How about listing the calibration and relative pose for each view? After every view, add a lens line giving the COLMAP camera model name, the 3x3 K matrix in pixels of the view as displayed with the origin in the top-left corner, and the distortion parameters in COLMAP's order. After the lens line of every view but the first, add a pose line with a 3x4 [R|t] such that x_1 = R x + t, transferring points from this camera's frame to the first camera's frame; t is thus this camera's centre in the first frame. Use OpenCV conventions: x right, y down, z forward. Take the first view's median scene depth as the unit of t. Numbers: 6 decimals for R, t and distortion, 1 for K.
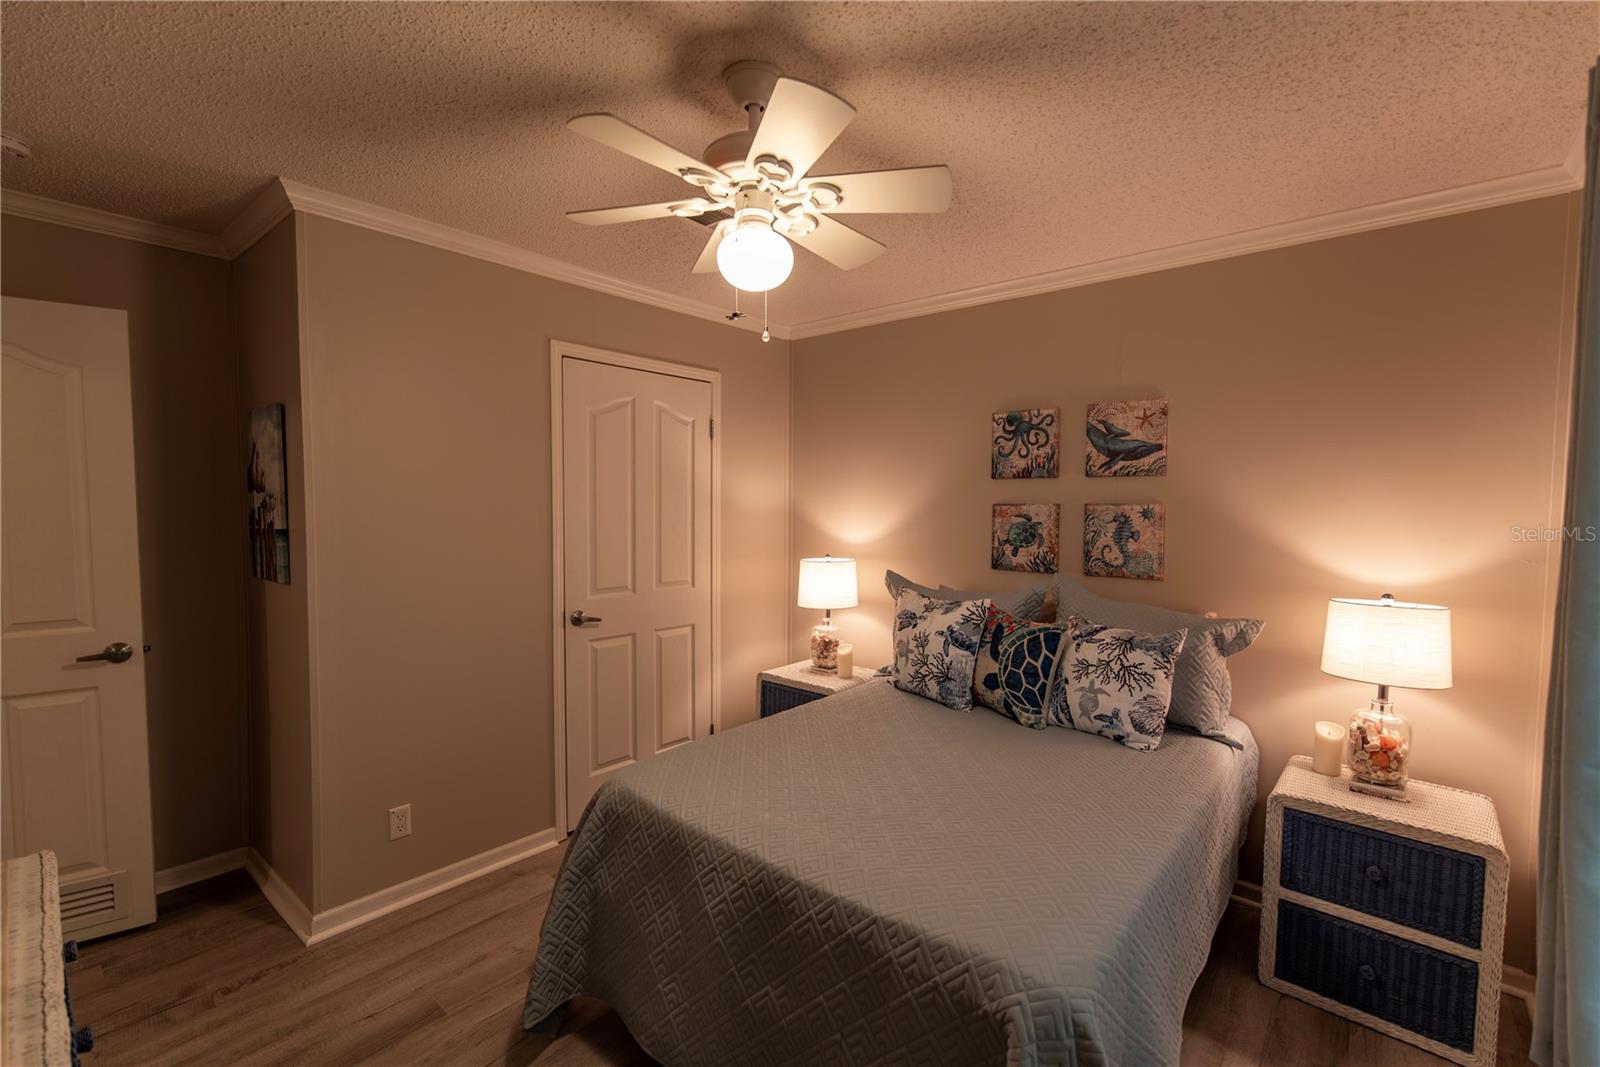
lens RADIAL K [[686.4, 0, 802.0], [0, 686.4, 537.5], [0, 0, 1]] dist [-0.001119, -0.000623]
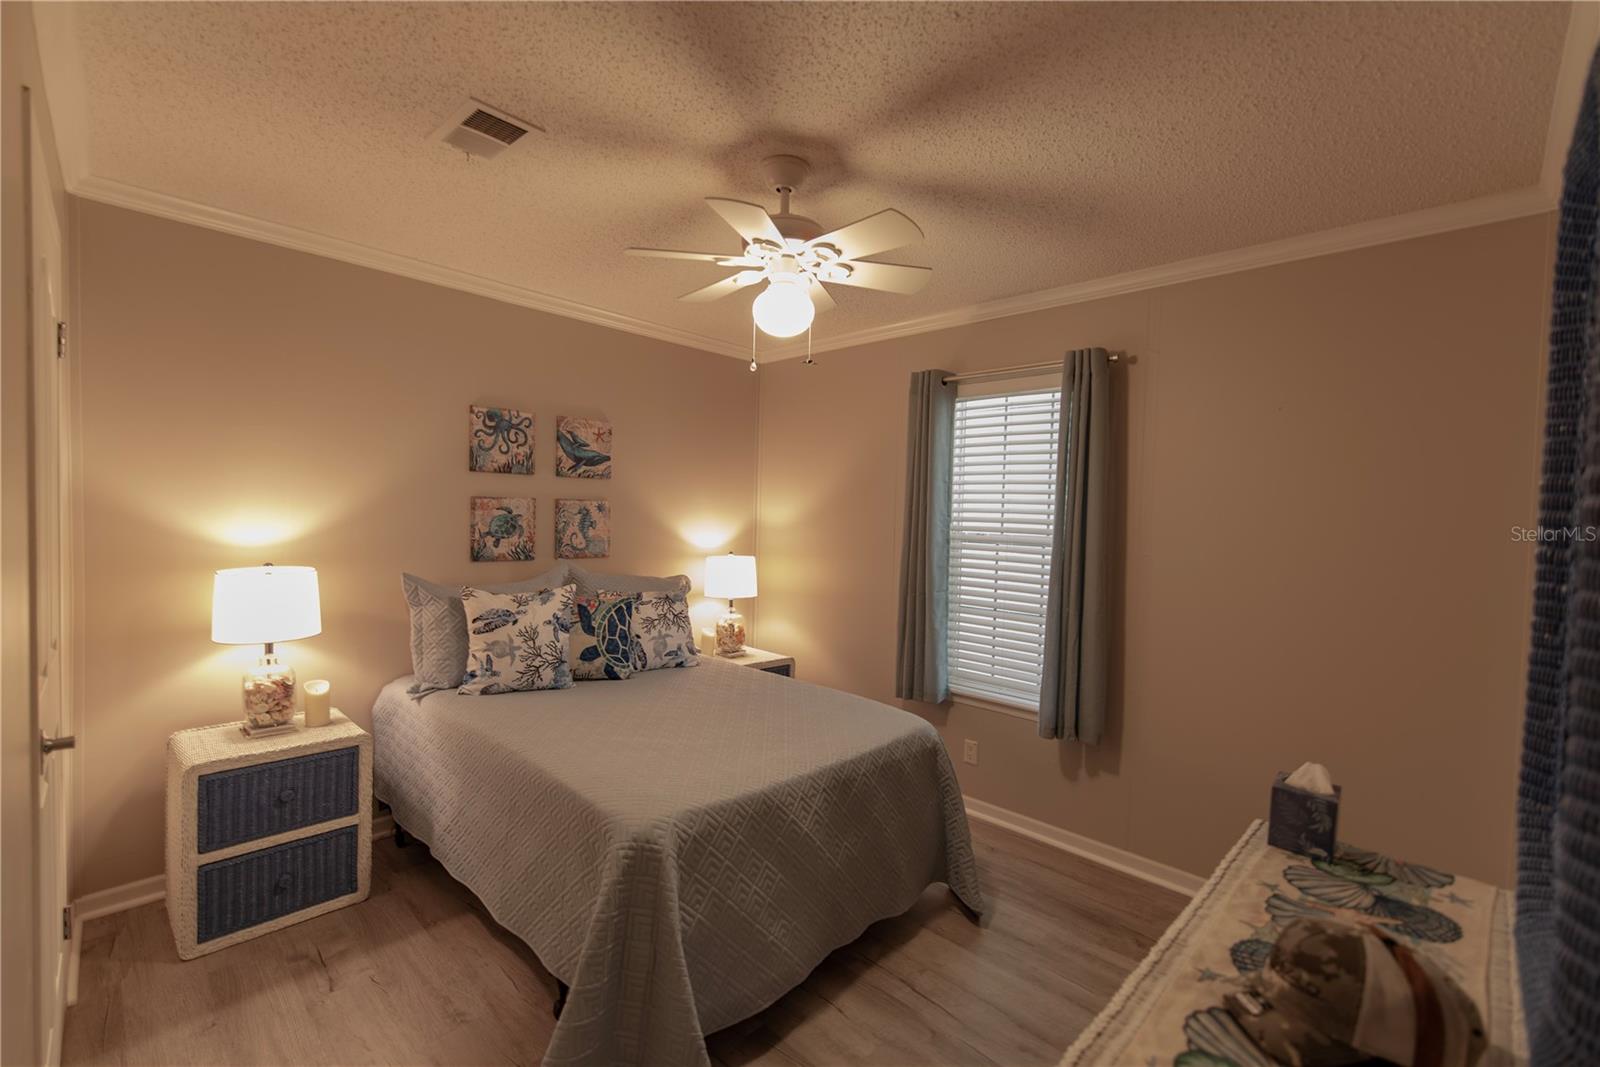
lens RADIAL K [[686.4, 0, 798.8], [0, 686.4, 533.6], [0, 0, 1]] dist [-0.001119, -0.000623]
pose [[0.060382, -0.039896, 0.997378, -0.780846], [0.016138, 0.999109, 0.038988, -0.029710], [-0.998045, 0.013741, 0.060972, 0.529388]]
